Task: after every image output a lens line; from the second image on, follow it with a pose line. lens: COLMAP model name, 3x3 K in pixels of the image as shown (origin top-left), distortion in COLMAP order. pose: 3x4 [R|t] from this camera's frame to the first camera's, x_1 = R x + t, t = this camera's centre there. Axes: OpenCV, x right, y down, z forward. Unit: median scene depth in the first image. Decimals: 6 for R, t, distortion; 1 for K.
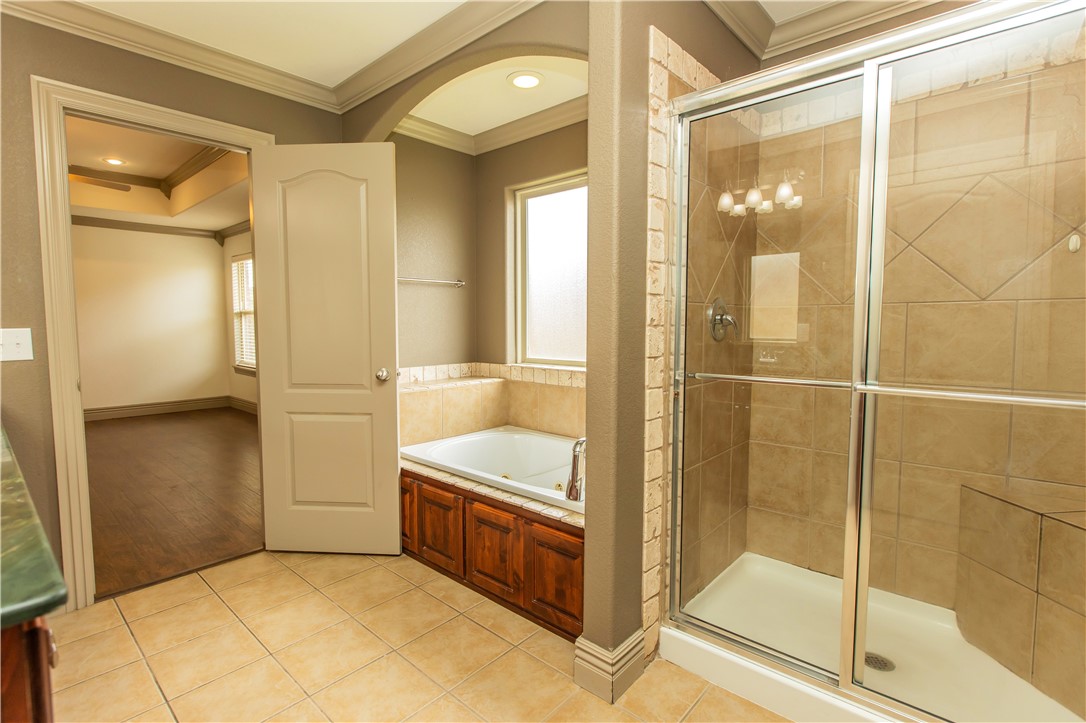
lens RADIAL K [[511.5, 0, 543.0], [0, 511.5, 361.5], [0, 0, 1]] dist [-0.000889, -0.000194]
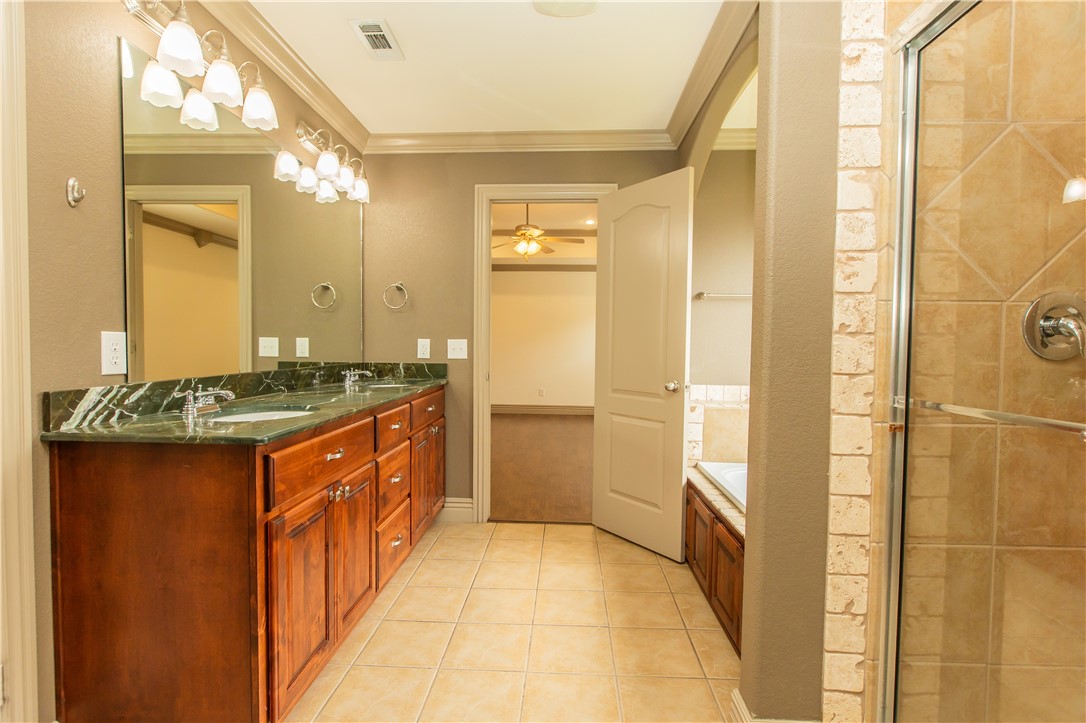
lens RADIAL K [[532.7, 0, 543.3], [0, 532.7, 368.7], [0, 0, 1]] dist [0.001976, 0.000481]
pose [[0.632385, 0.042766, -0.773473, 0.460860], [-0.071190, 0.997458, -0.003054, 0.015735], [0.771376, 0.056995, 0.633822, 0.113622]]
